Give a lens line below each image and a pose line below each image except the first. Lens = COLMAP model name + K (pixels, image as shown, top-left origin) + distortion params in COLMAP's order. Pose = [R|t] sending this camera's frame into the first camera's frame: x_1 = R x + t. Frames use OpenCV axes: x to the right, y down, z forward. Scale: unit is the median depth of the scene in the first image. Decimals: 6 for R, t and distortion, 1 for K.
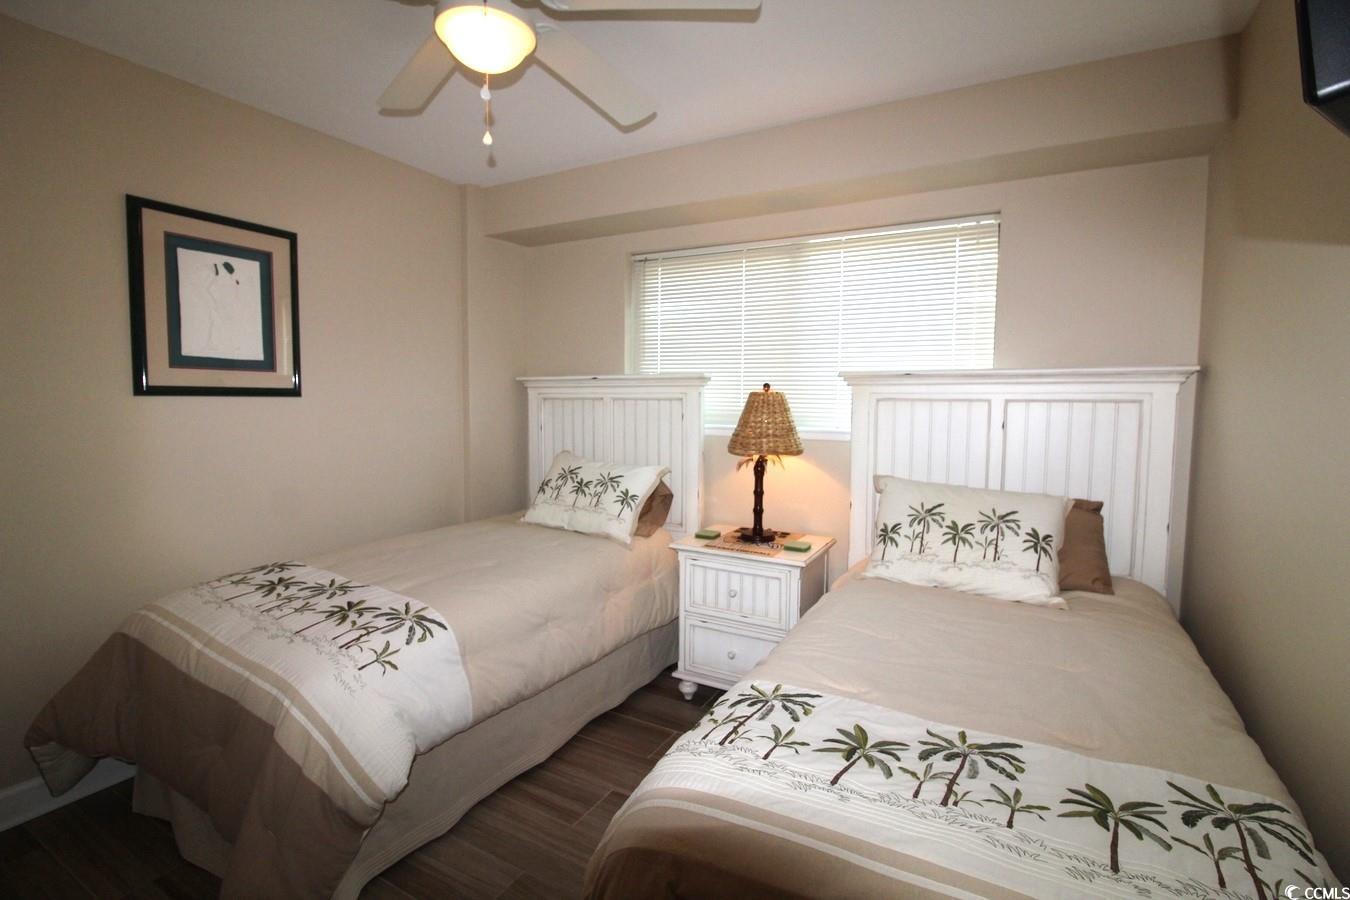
lens RADIAL K [[623.5, 0, 675.0], [0, 623.5, 450.0], [0, 0, 1]] dist [0.000593, -0.011605]
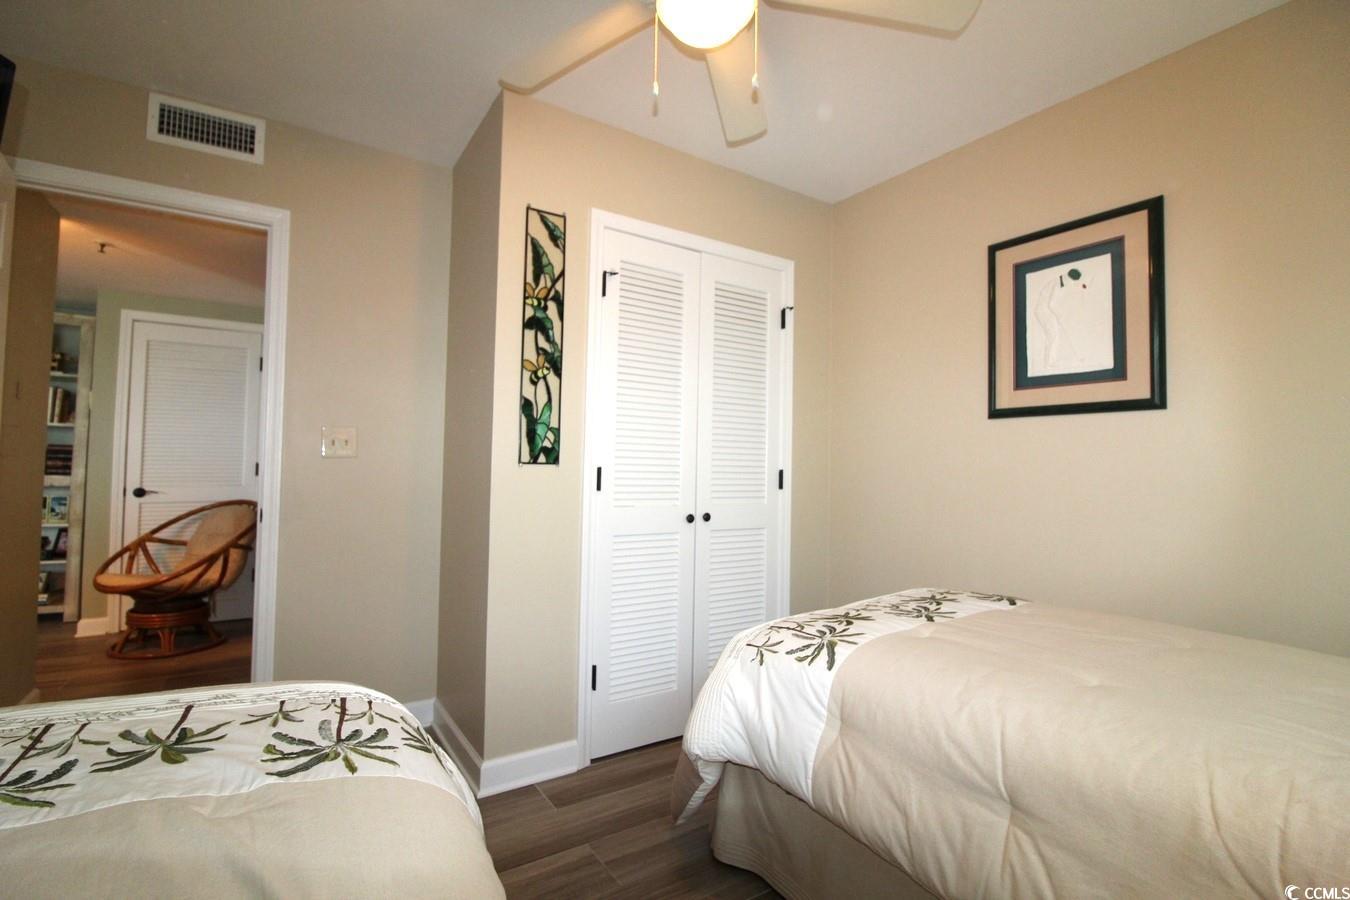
lens RADIAL K [[623.5, 0, 675.0], [0, 623.5, 450.0], [0, 0, 1]] dist [0.000593, -0.011605]
pose [[-0.462214, -0.047421, -0.885500, 0.375782], [-0.102194, 0.994765, 0.000071, 0.025314], [0.880860, 0.090525, -0.464640, 0.999676]]
